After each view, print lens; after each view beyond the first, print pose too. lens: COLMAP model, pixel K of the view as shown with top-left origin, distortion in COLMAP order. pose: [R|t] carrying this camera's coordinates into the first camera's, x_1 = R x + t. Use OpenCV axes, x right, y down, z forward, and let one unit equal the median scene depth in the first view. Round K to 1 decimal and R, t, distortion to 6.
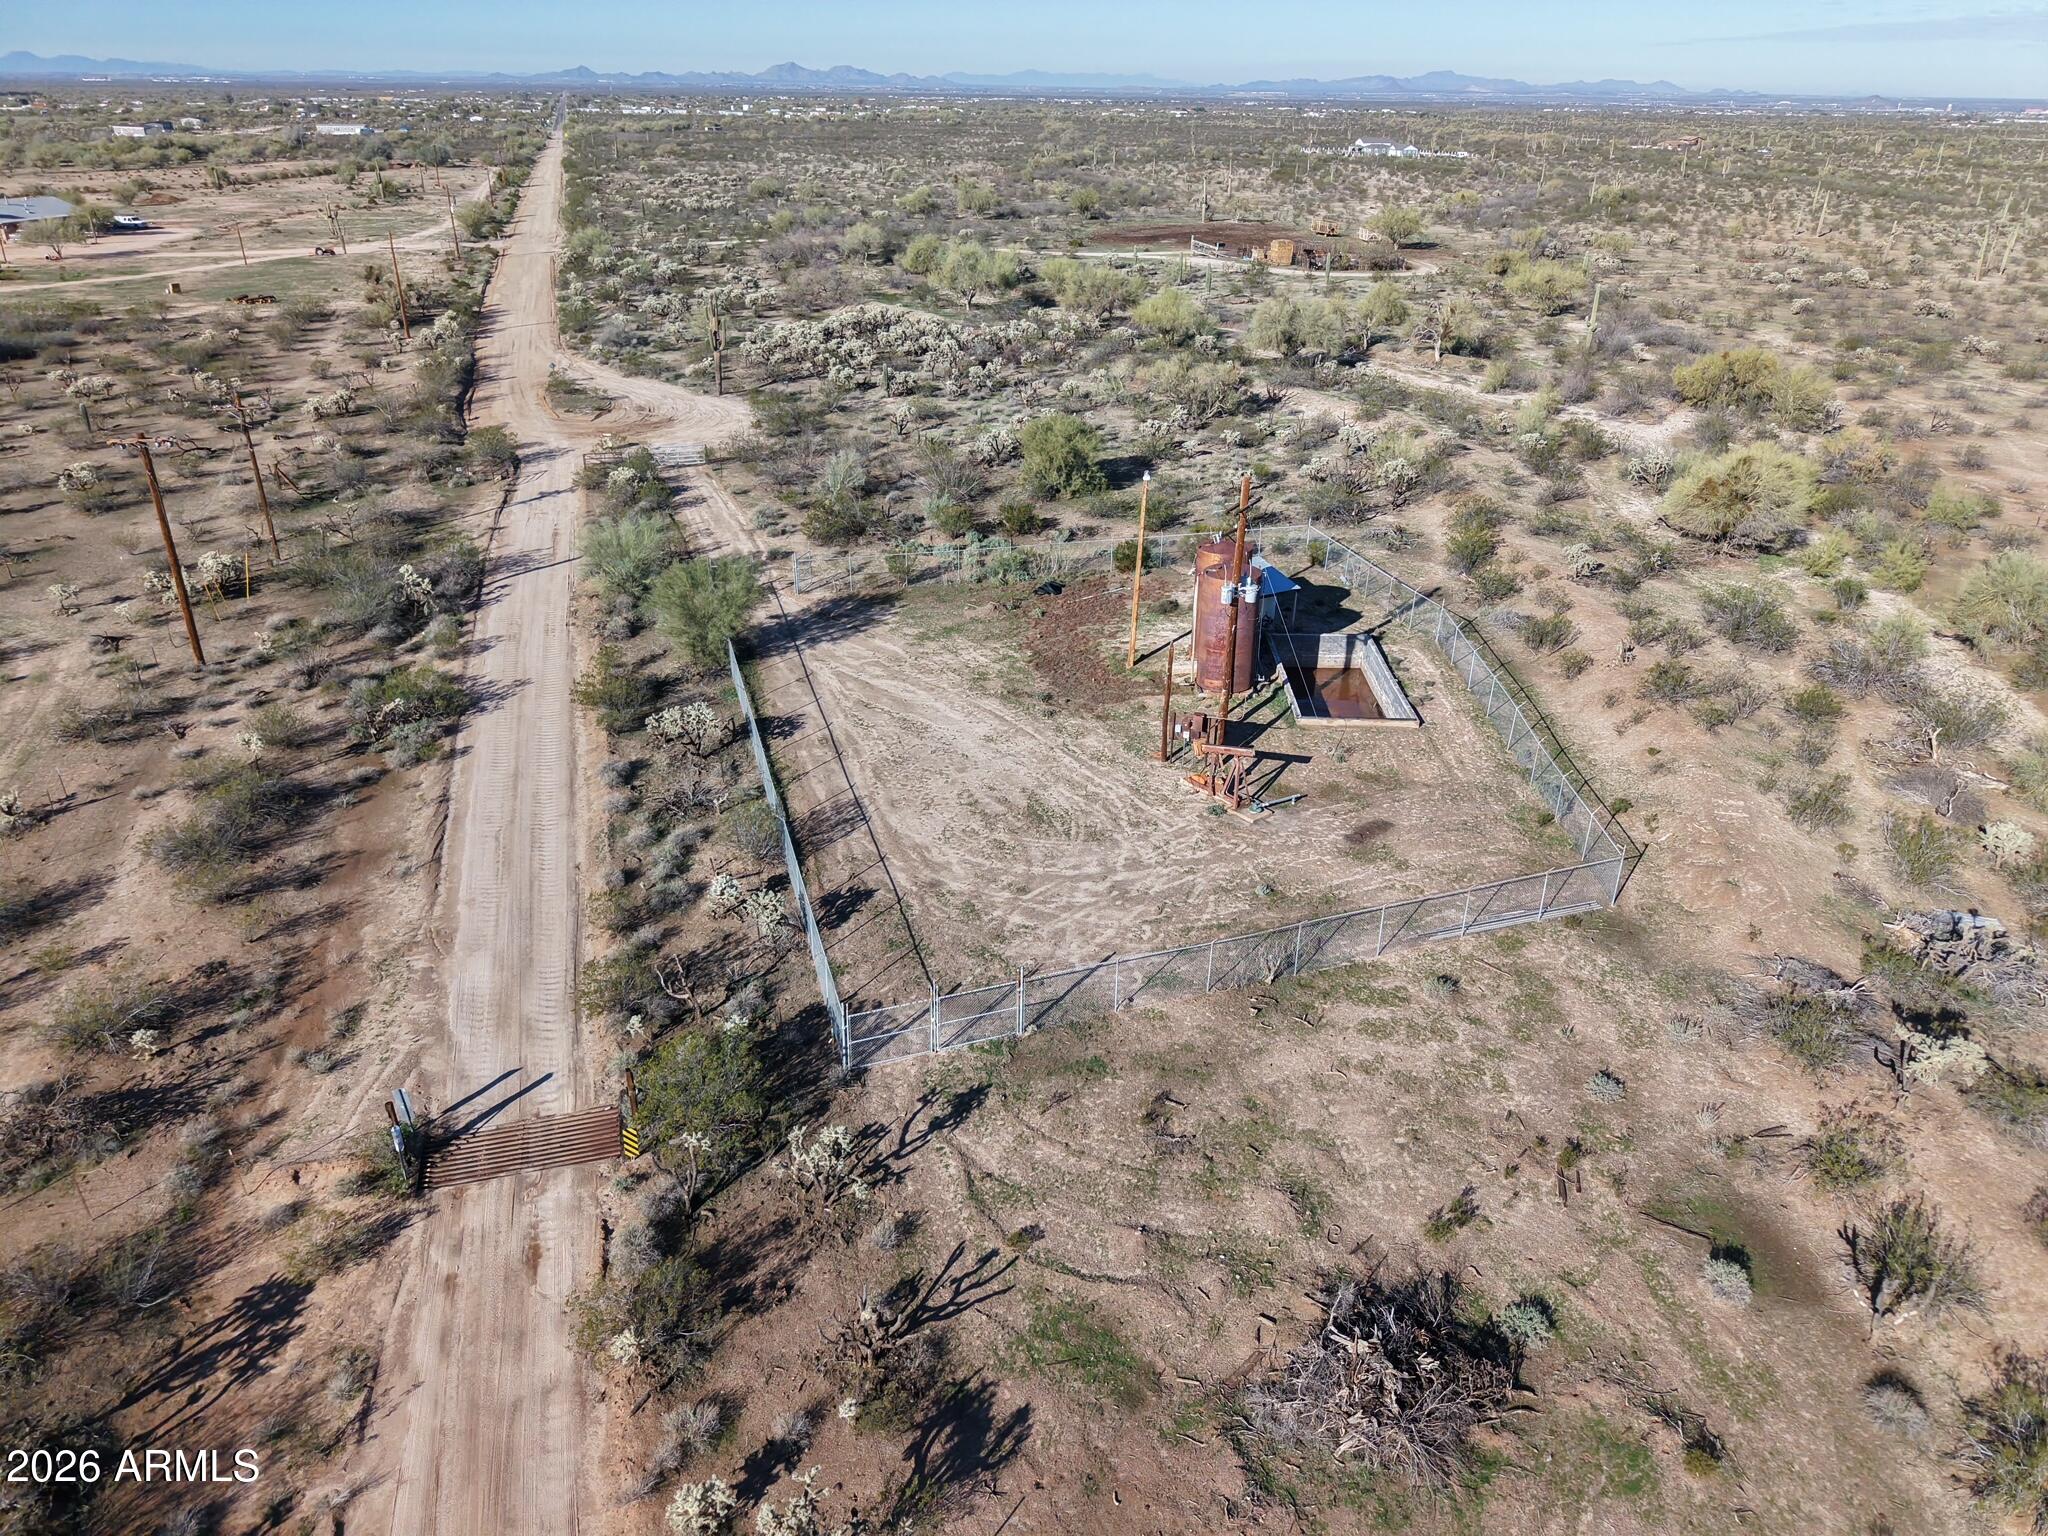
lens RADIAL K [[1386.2, 0, 1024.0], [0, 1386.2, 768.0], [0, 0, 1]] dist [0.000080, 0.000190]
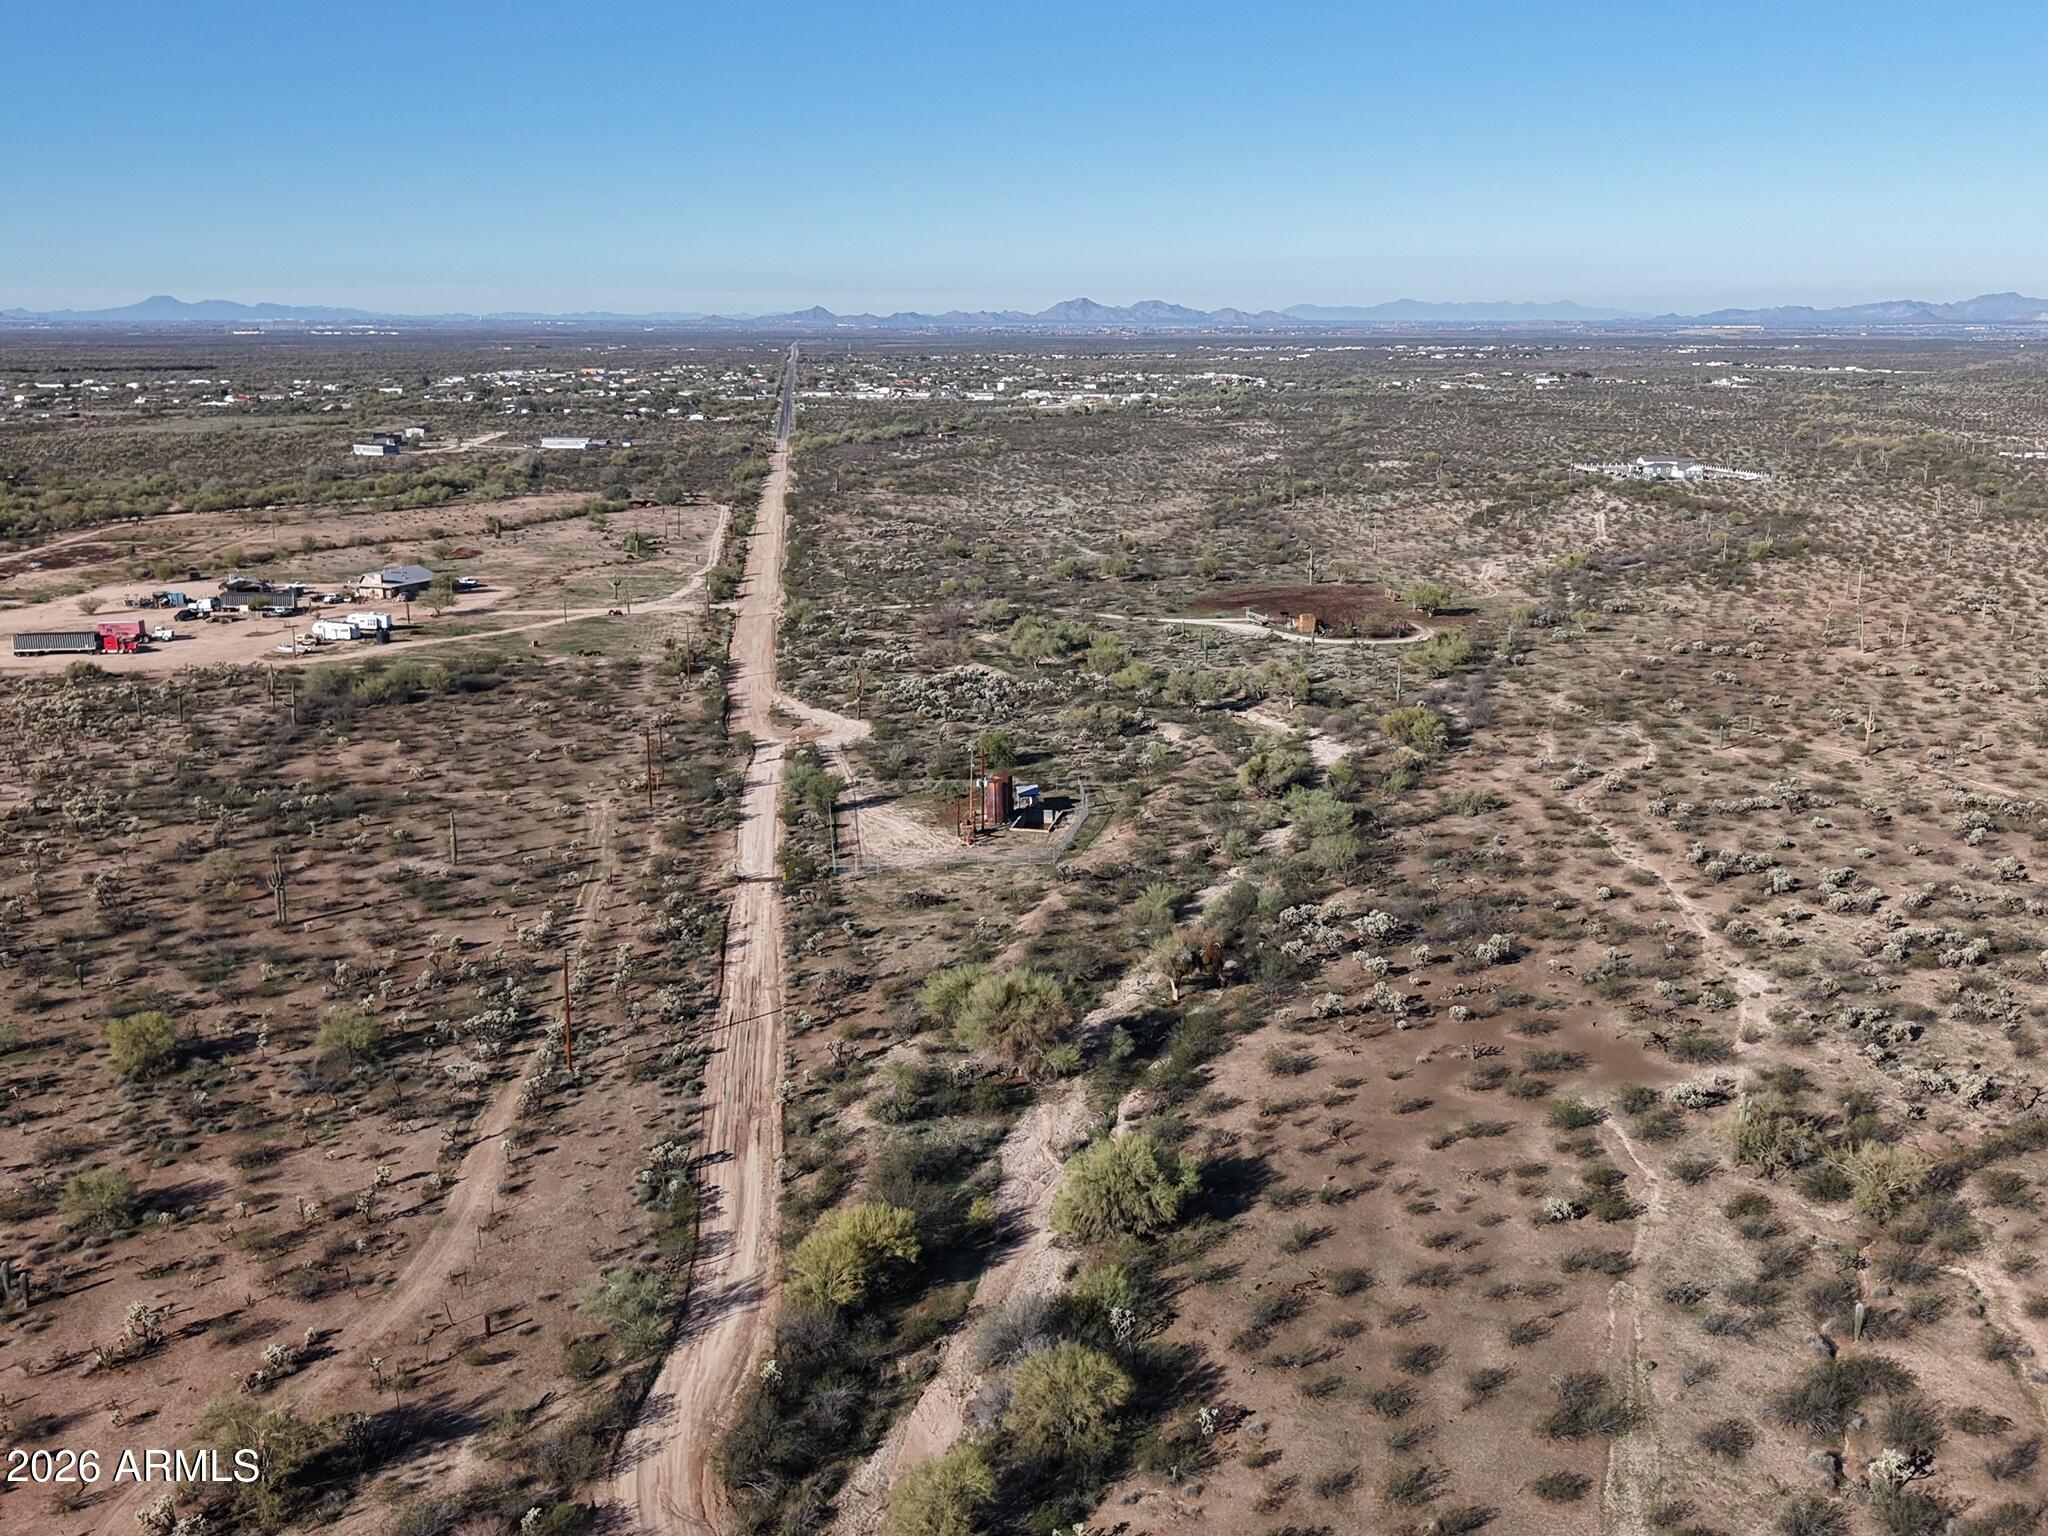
lens RADIAL K [[1611.5, 0, 1024.0], [0, 1611.5, 768.0], [0, 0, 1]] dist [0.087973, 0.000213]
pose [[0.988505, 0.026834, -0.148789, 0.484747], [-0.060642, 0.971863, -0.227606, 0.410110], [0.138495, 0.234013, 0.962319, -1.552818]]
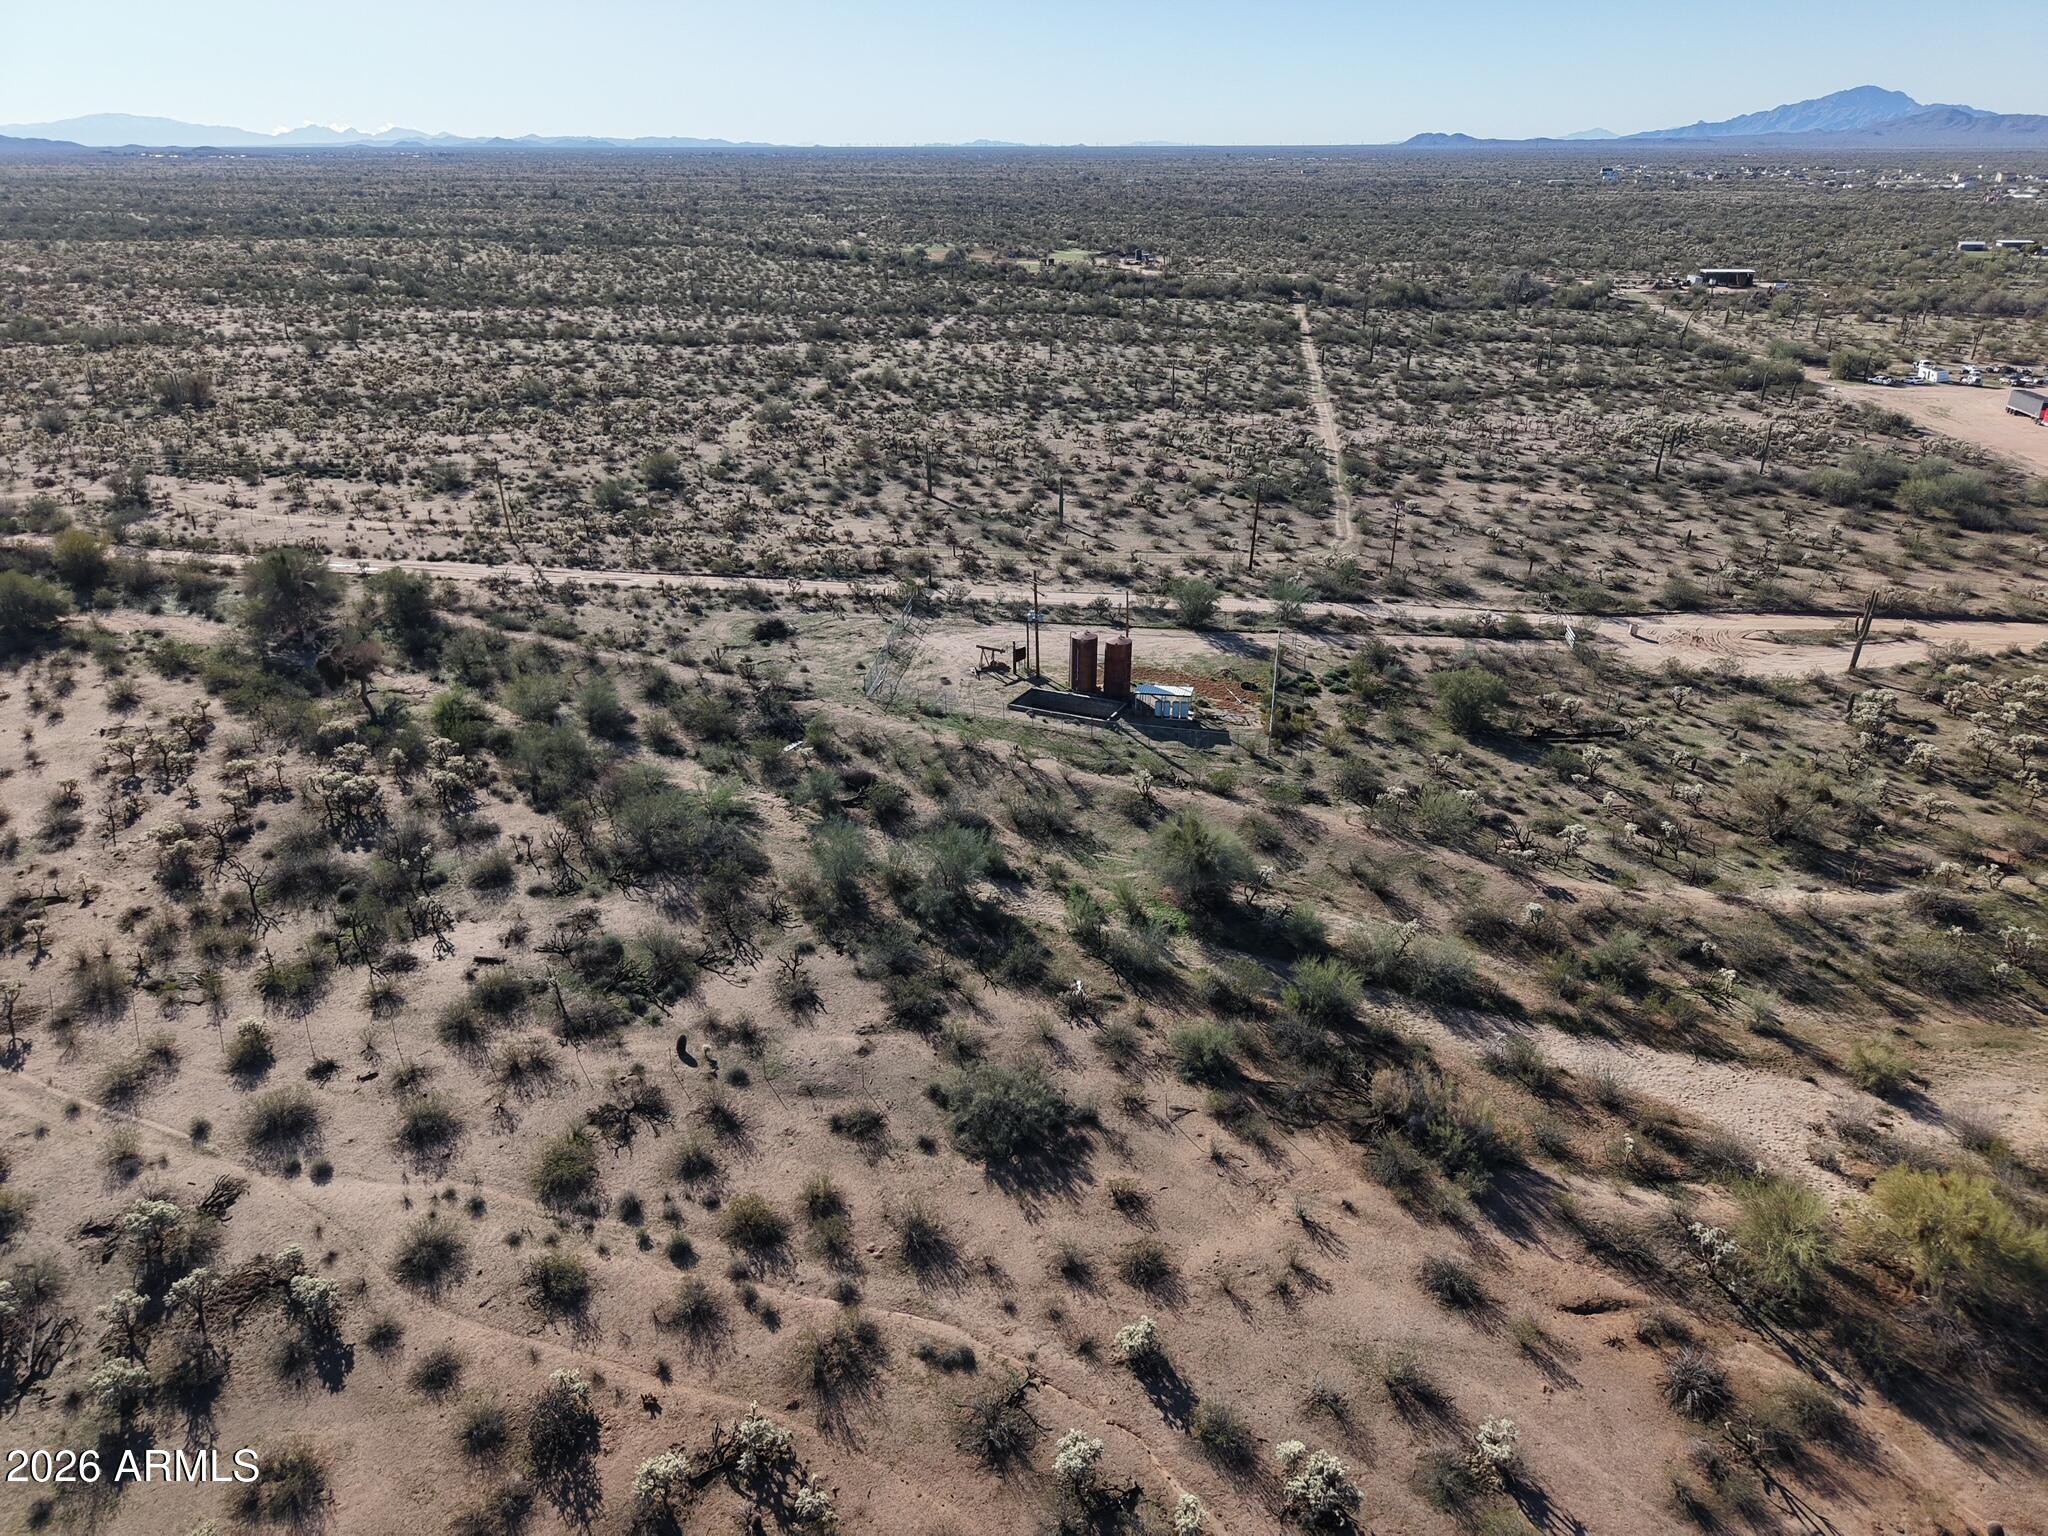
lens RADIAL K [[1386.2, 0, 1024.0], [0, 1386.2, 768.0], [0, 0, 1]] dist [0.000080, 0.000190]
pose [[-0.427907, 0.352729, -0.832153, 1.411219], [-0.395843, 0.754566, 0.523391, -0.733607], [0.812529, 0.553364, -0.183259, 0.972564]]
